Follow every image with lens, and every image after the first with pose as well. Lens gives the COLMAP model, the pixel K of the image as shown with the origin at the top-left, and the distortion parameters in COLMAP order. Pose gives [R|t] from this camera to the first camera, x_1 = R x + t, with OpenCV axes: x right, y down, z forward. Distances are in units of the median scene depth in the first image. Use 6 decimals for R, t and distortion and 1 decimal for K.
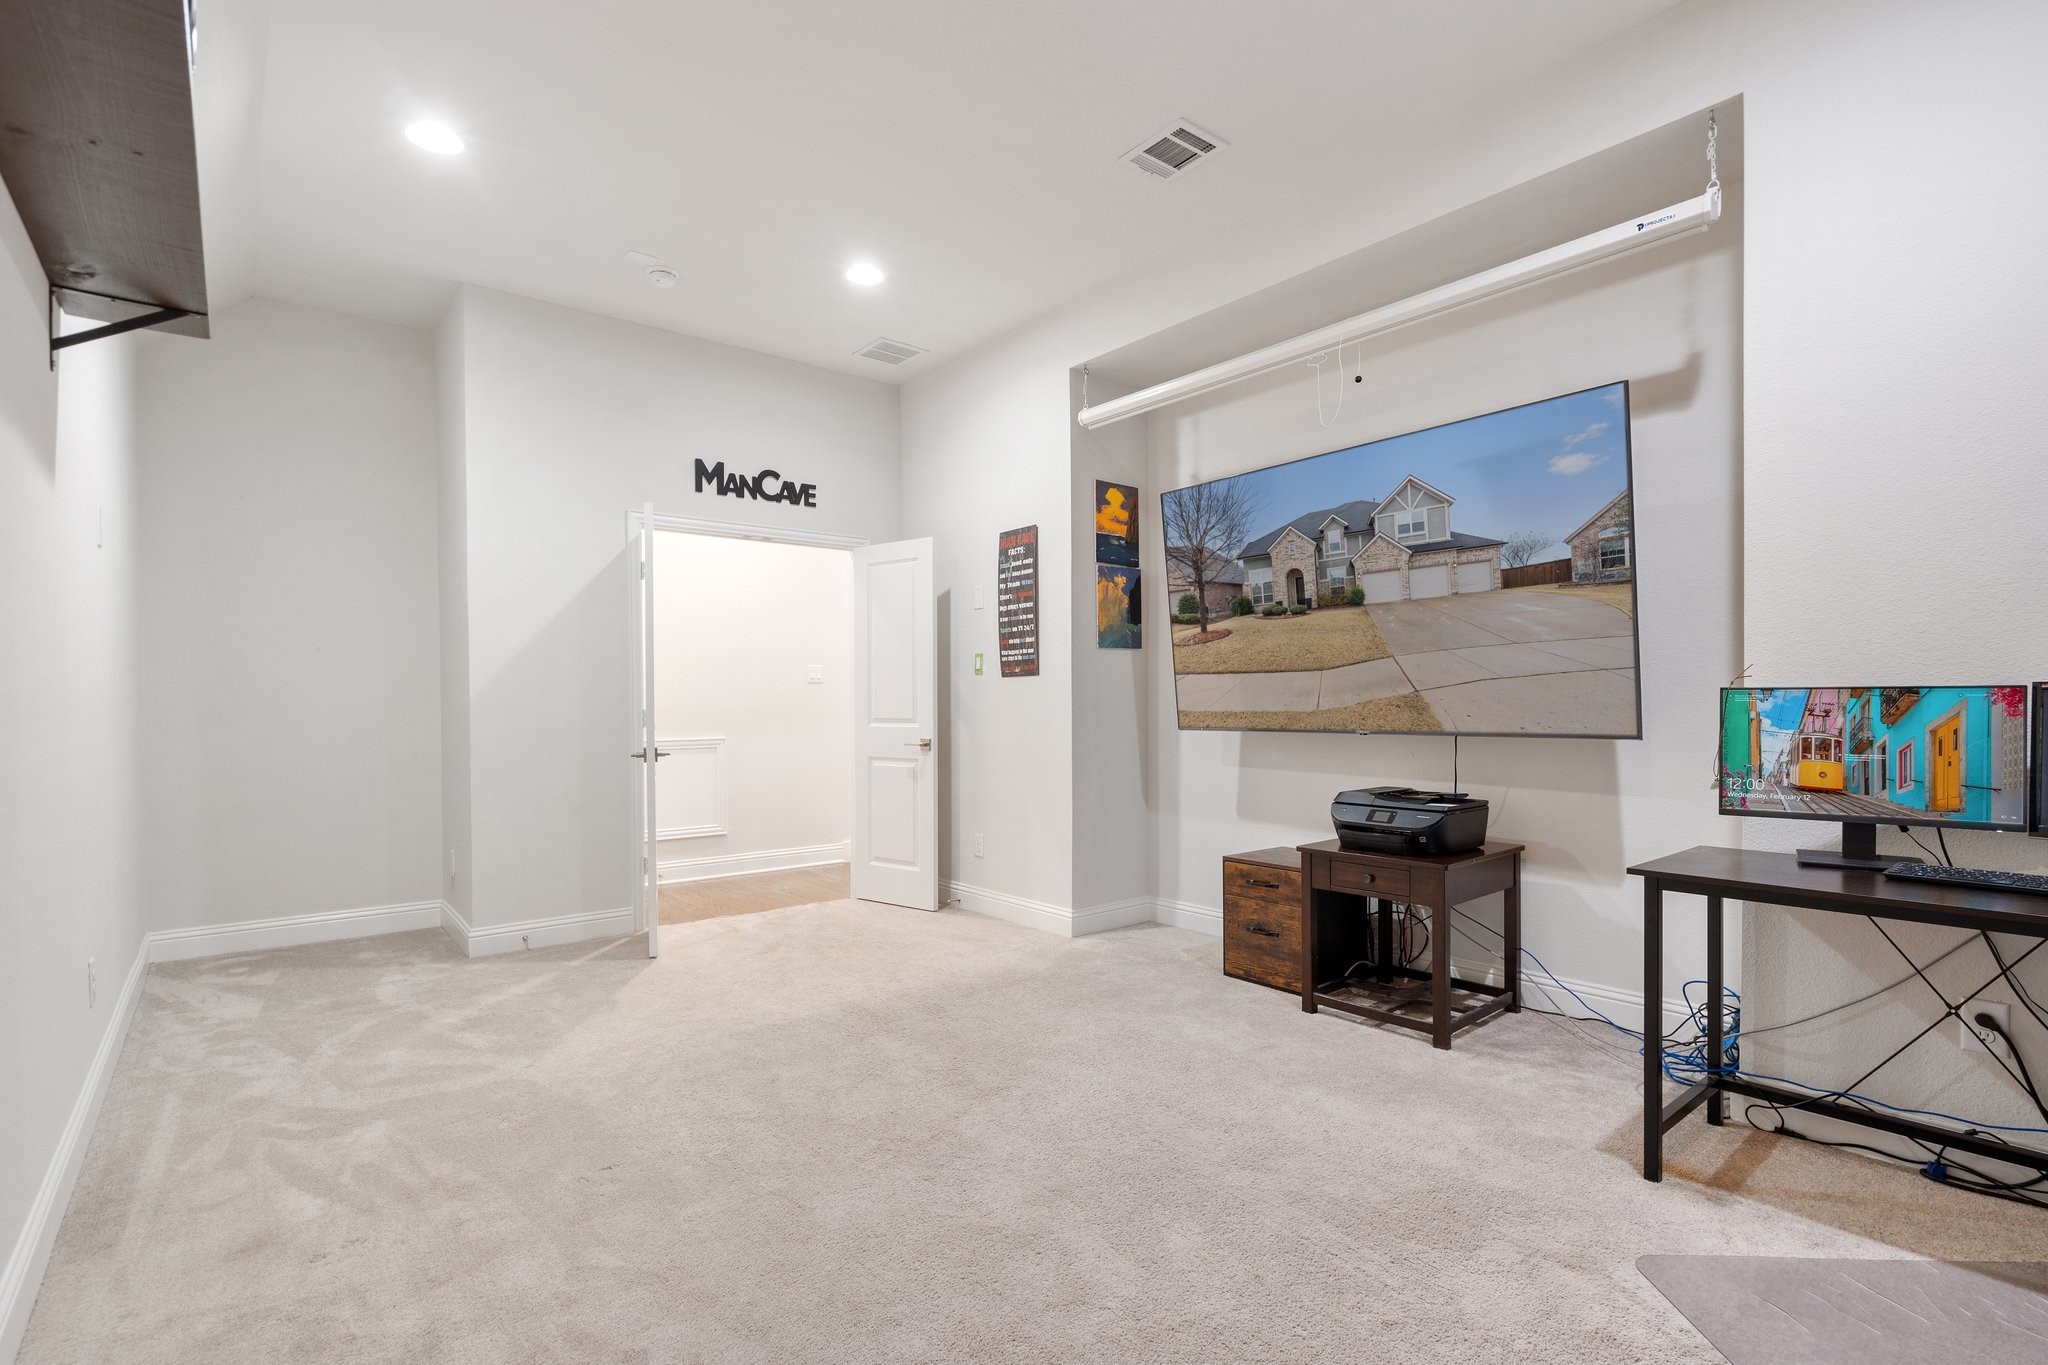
lens RADIAL K [[949.9, 0, 1017.9], [0, 949.9, 713.2], [0, 0, 1]] dist [0.003585, 0.000489]
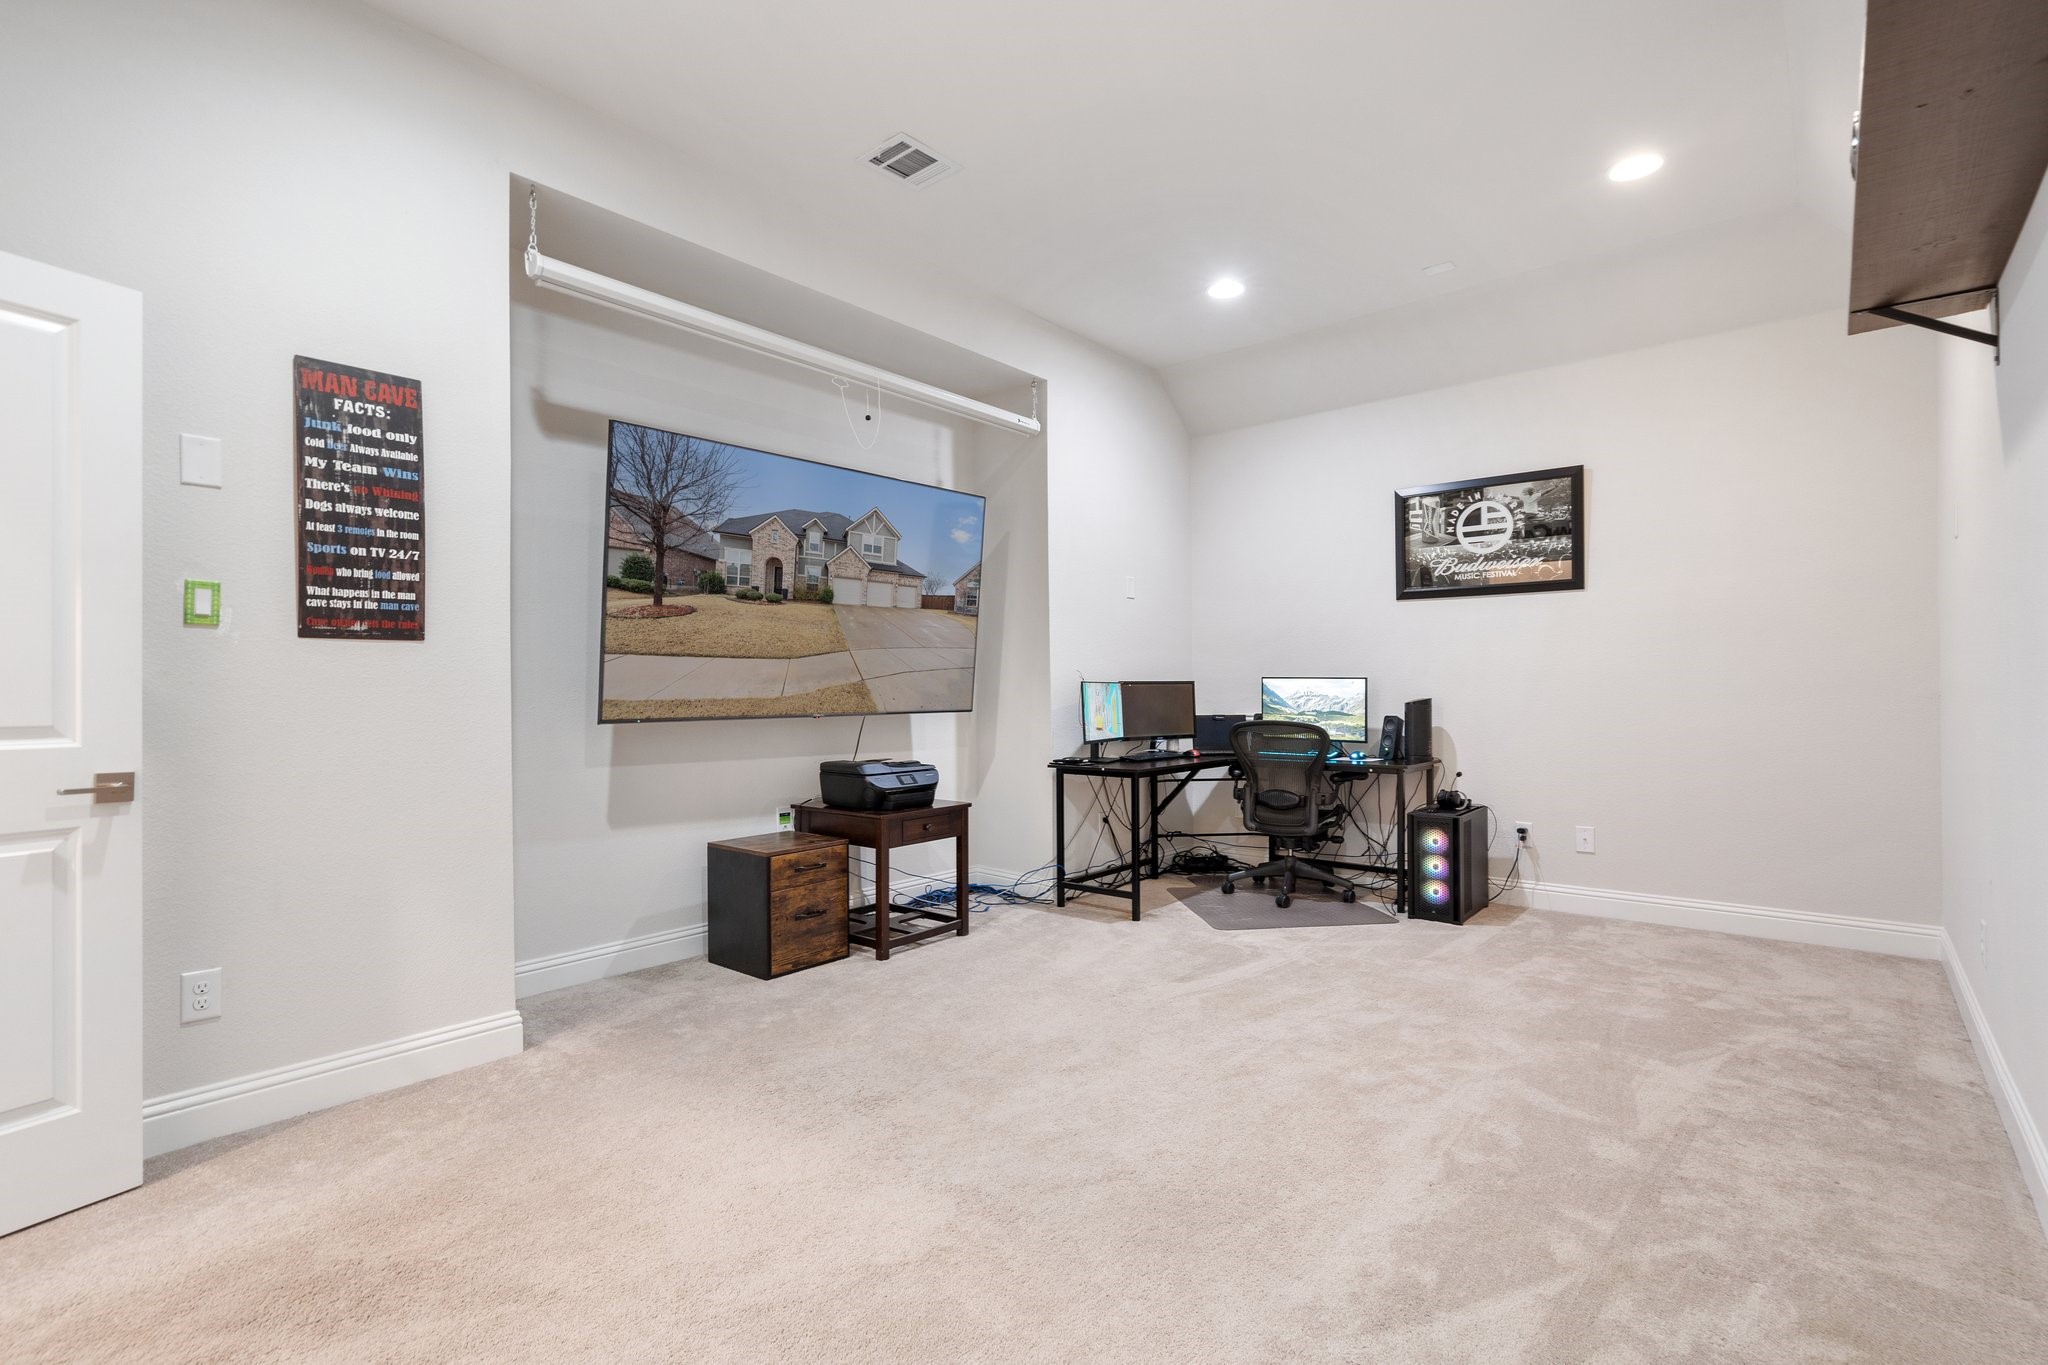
lens RADIAL K [[949.9, 0, 1023.6], [0, 949.9, 681.0], [0, 0, 1]] dist [0.003585, 0.000489]
pose [[-0.167954, 0.017598, 0.985638, -0.730991], [0.018668, 0.999718, -0.014668, 0.000243], [-0.985618, 0.015936, -0.168235, 0.879671]]
